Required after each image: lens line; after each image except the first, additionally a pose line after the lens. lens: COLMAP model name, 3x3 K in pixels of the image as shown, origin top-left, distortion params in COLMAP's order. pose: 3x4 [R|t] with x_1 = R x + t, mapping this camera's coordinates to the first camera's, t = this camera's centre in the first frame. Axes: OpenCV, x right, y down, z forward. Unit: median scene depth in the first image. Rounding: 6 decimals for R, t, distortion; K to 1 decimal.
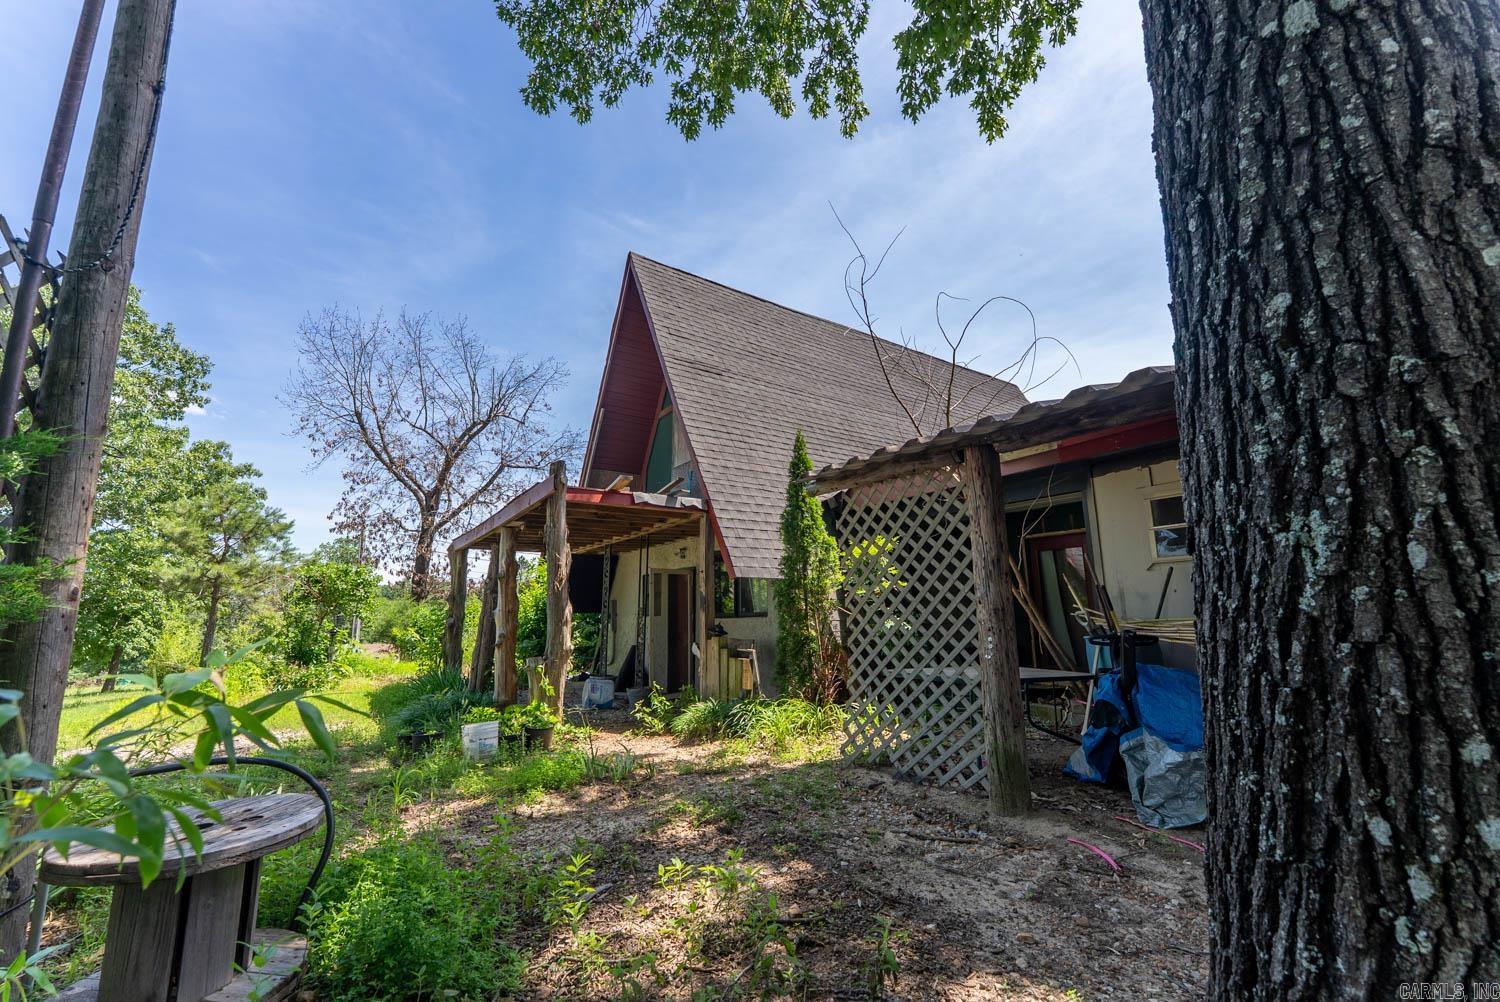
lens RADIAL K [[600.5, 0, 744.3], [0, 600.5, 501.5], [0, 0, 1]] dist [0.000568, -0.000008]
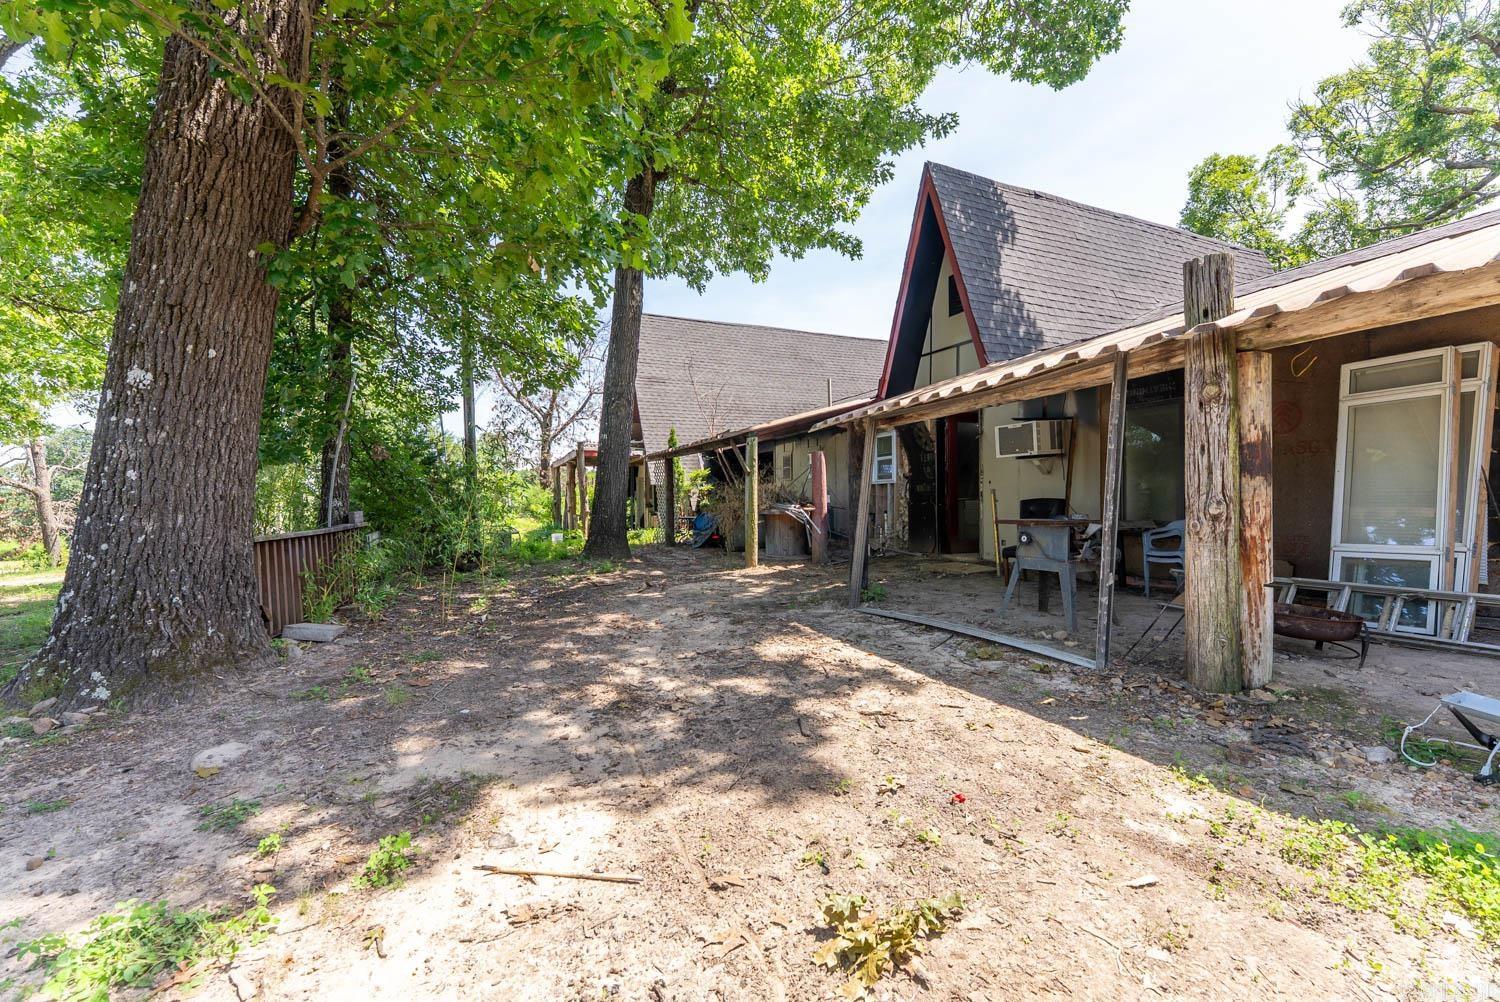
lens RADIAL K [[600.5, 0, 744.3], [0, 600.5, 501.5], [0, 0, 1]] dist [0.000568, -0.000008]
pose [[0.983322, 0.003891, -0.181831, 0.197251], [0.030682, 0.981893, 0.186934, -0.061514], [0.179266, -0.189395, 0.965398, -0.325004]]
